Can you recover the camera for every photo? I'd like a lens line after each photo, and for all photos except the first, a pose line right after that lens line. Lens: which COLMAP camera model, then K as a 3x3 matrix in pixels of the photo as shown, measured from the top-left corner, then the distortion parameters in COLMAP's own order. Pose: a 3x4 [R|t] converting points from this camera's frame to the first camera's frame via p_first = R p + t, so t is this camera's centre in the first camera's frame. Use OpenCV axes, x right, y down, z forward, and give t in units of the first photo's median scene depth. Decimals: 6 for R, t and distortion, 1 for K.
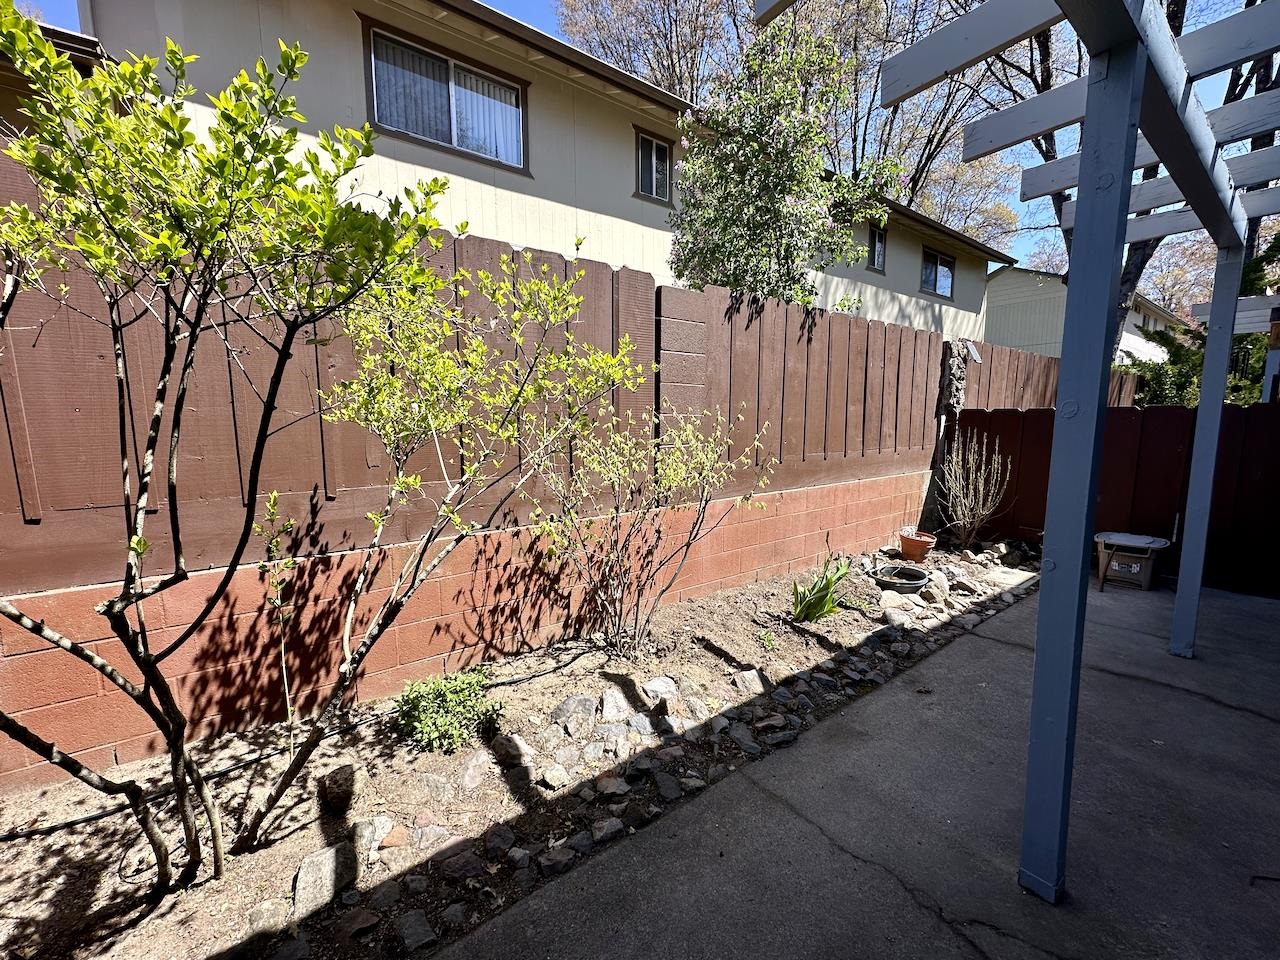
lens RADIAL K [[508.7, 0, 641.4], [0, 508.7, 479.0], [0, 0, 1]] dist [-0.002061, 0.000087]
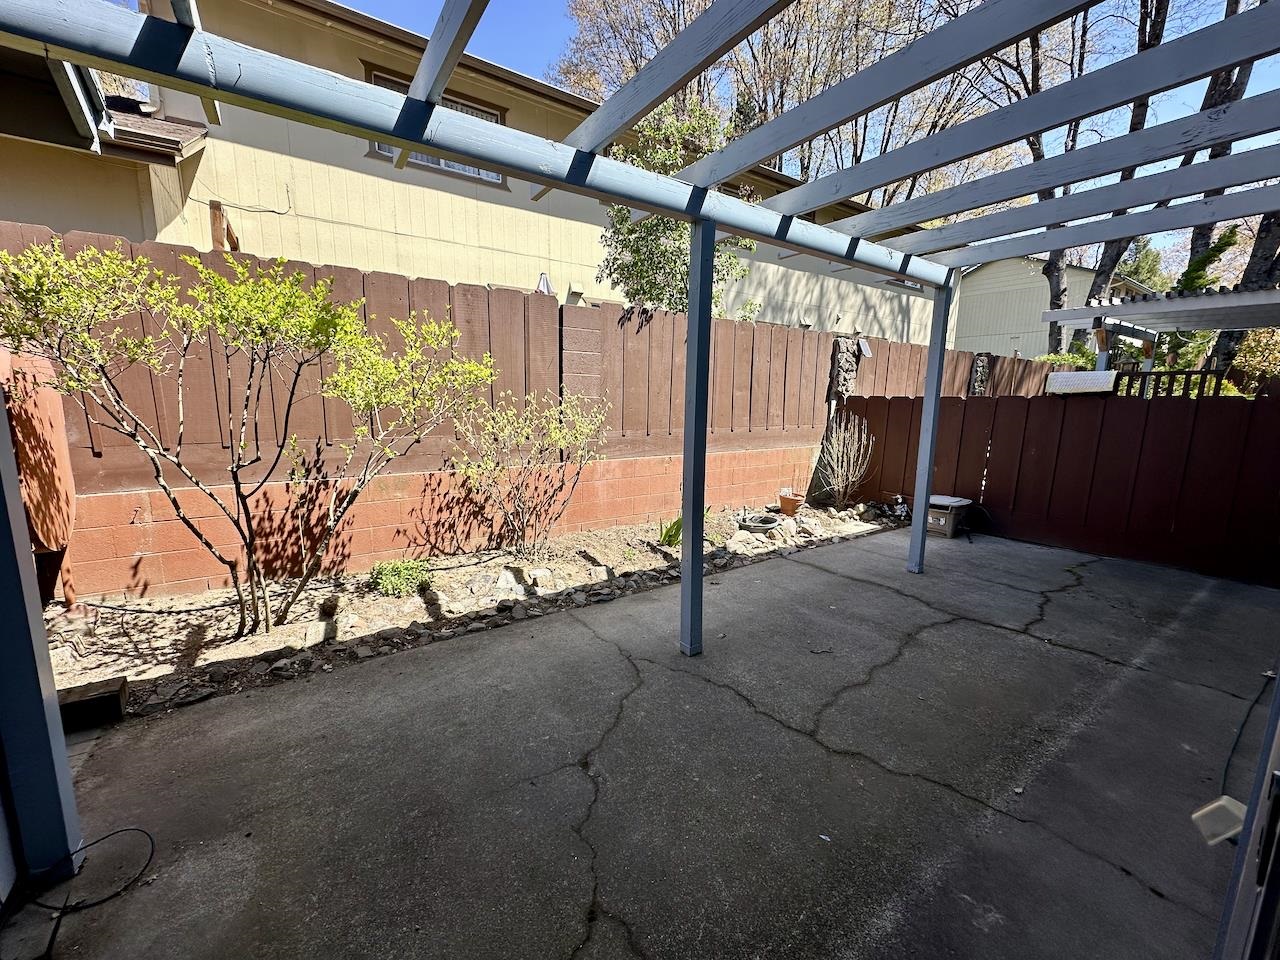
lens RADIAL K [[508.7, 0, 641.4], [0, 508.7, 479.0], [0, 0, 1]] dist [-0.002061, 0.000087]
pose [[0.999323, 0.024891, -0.027083, 0.358039], [-0.023725, 0.998812, 0.042575, 0.045640], [0.028110, -0.041903, 0.998726, -0.493931]]
